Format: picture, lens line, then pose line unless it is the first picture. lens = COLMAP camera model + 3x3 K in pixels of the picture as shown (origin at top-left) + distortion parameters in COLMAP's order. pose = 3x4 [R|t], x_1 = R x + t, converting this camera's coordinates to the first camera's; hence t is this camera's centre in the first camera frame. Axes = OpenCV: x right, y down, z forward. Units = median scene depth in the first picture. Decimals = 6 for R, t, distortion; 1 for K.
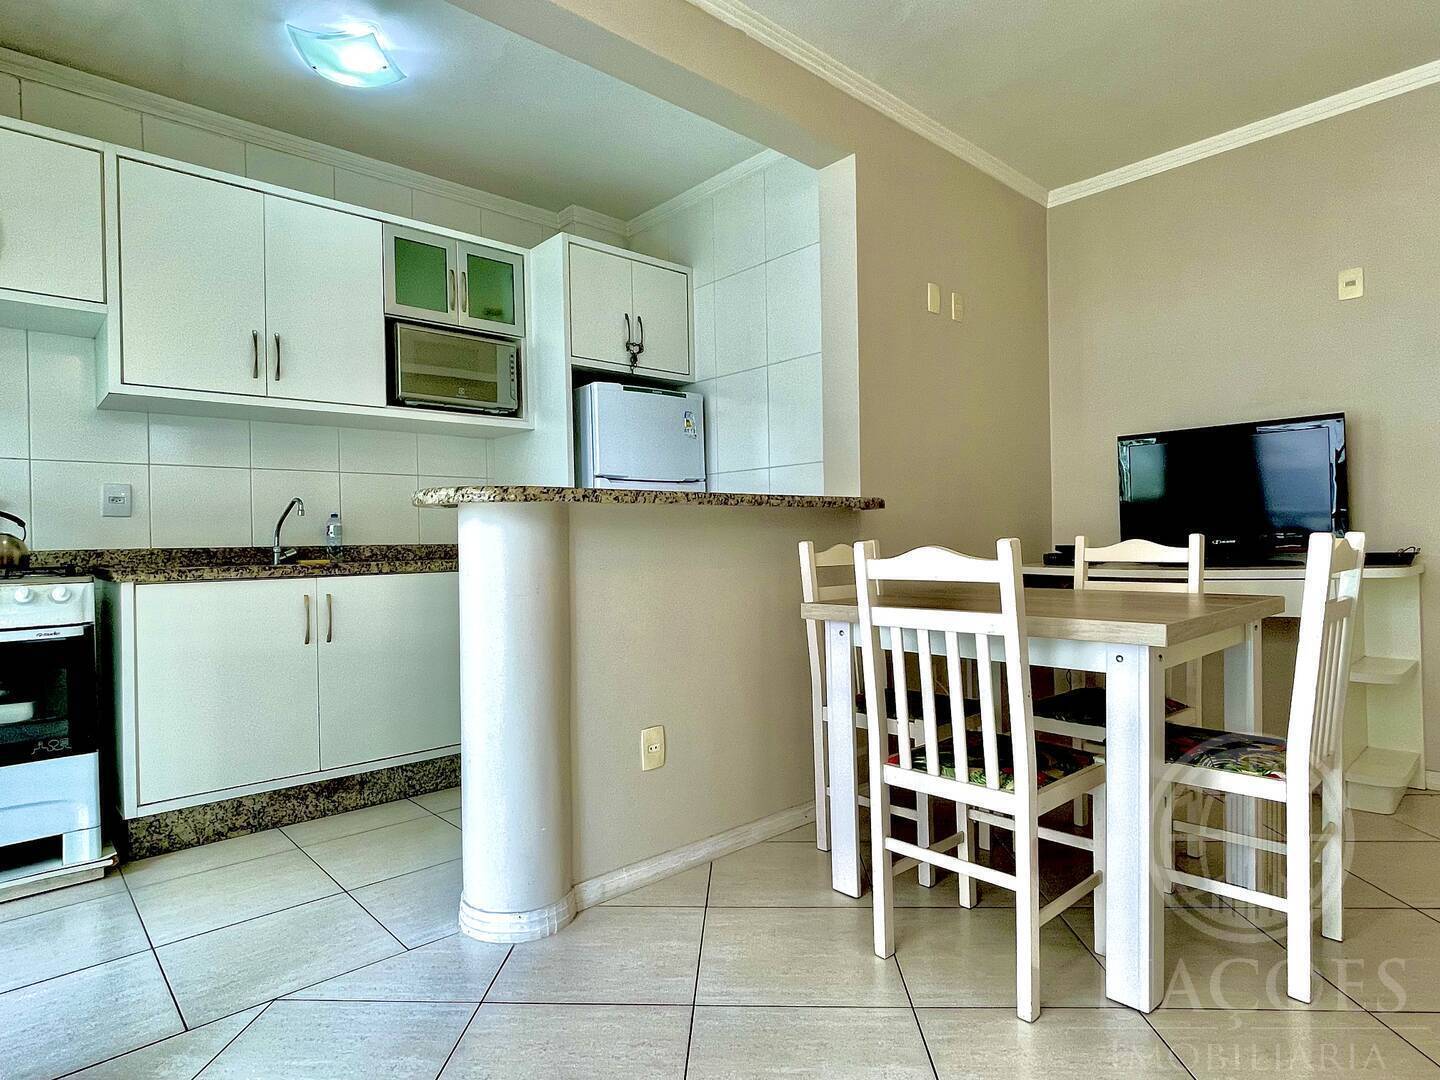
lens RADIAL K [[803.2, 0, 722.9], [0, 803.2, 541.3], [0, 0, 1]] dist [-0.005228, -0.003693]
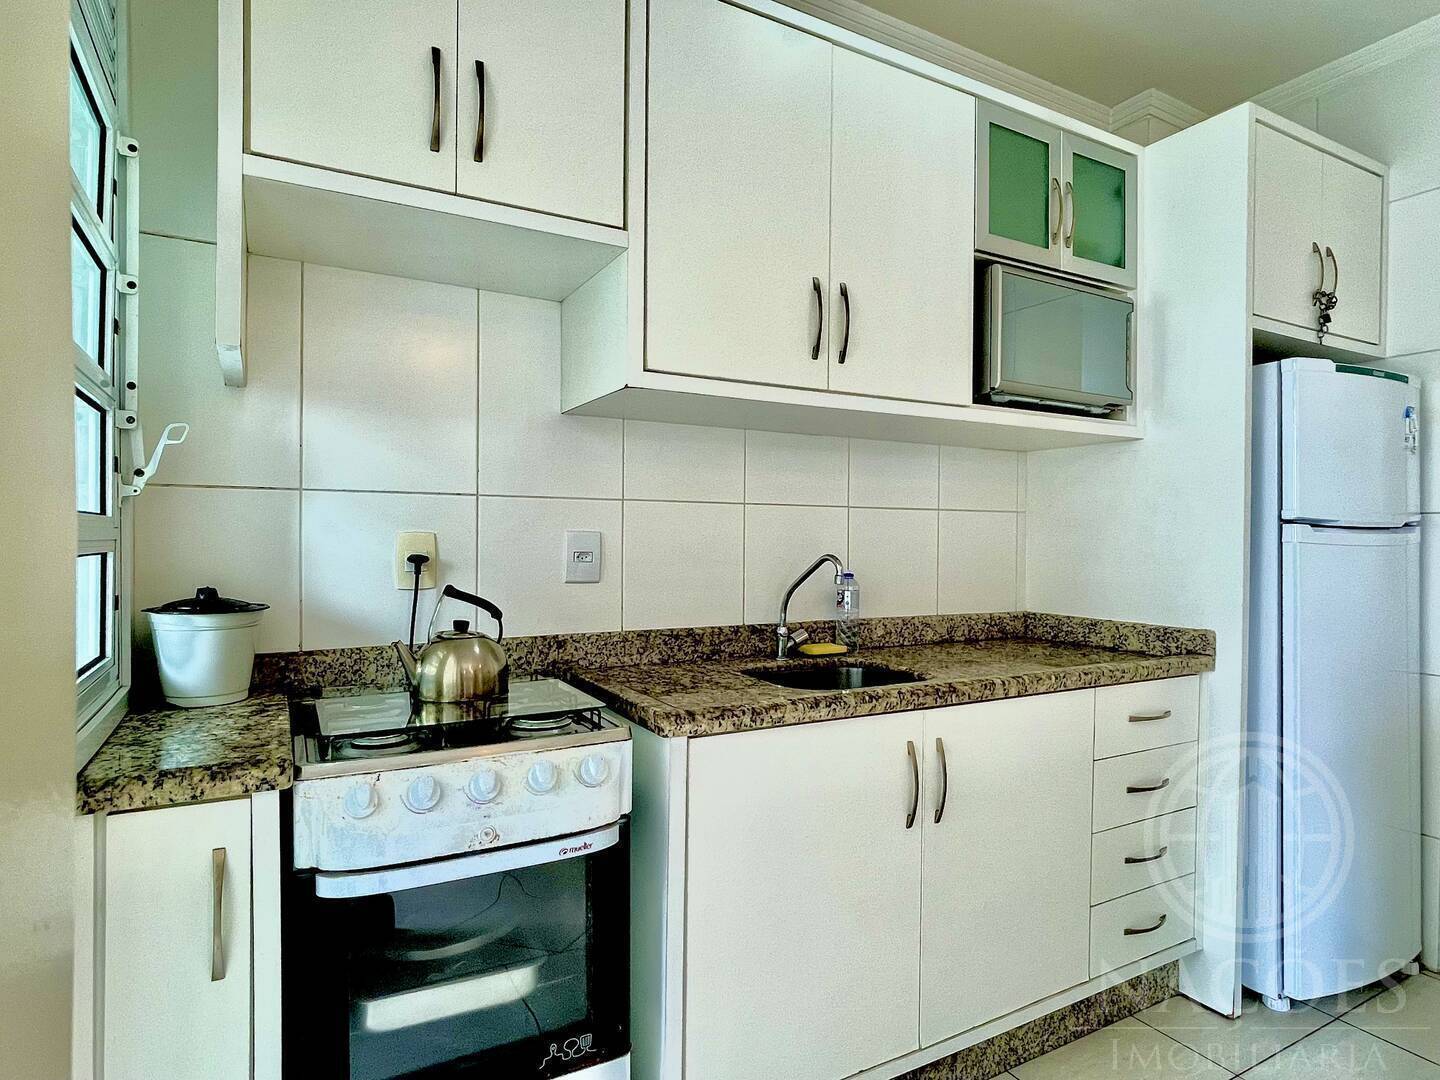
lens RADIAL K [[803.2, 0, 719.2], [0, 803.2, 538.5], [0, 0, 1]] dist [-0.005228, -0.003693]
pose [[0.971676, 0.026861, -0.234784, -0.487167], [-0.026168, 0.999639, 0.006067, -0.070021], [0.234862, 0.000249, 0.972029, 0.392206]]
